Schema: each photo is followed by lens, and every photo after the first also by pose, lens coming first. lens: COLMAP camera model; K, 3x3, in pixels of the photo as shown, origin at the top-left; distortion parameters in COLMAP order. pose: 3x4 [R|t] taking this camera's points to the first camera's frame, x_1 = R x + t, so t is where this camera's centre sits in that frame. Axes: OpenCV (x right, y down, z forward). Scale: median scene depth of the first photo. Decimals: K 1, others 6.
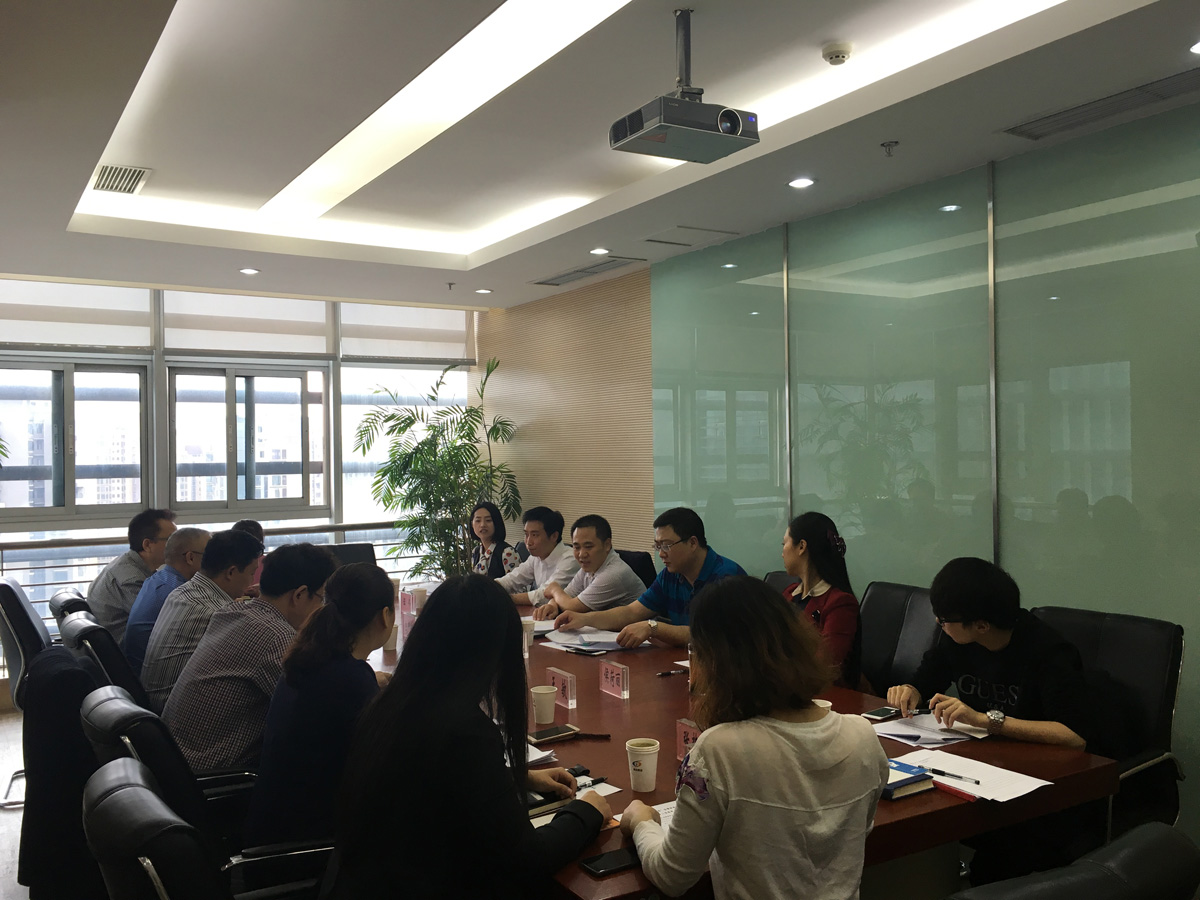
lens RADIAL K [[1012.9, 0, 582.3], [0, 1012.9, 450.5], [0, 0, 1]] dist [0.051826, 0.001573]
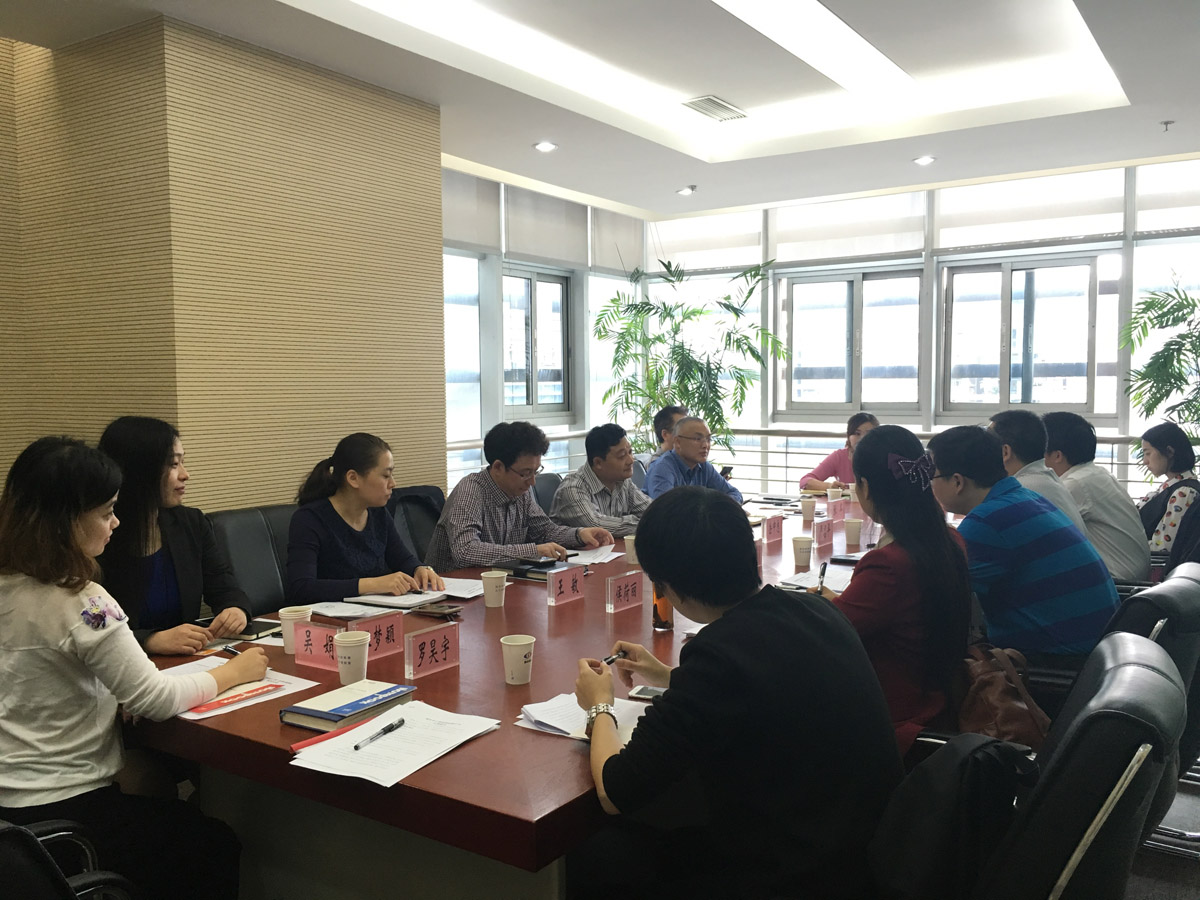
lens RADIAL K [[1012.9, 0, 582.3], [0, 1012.9, 450.5], [0, 0, 1]] dist [0.051826, 0.001573]
pose [[0.404249, 0.080305, -0.911117, 0.374451], [0.009390, 0.995721, 0.091928, 0.001077], [0.914601, -0.045717, 0.401765, 0.263191]]
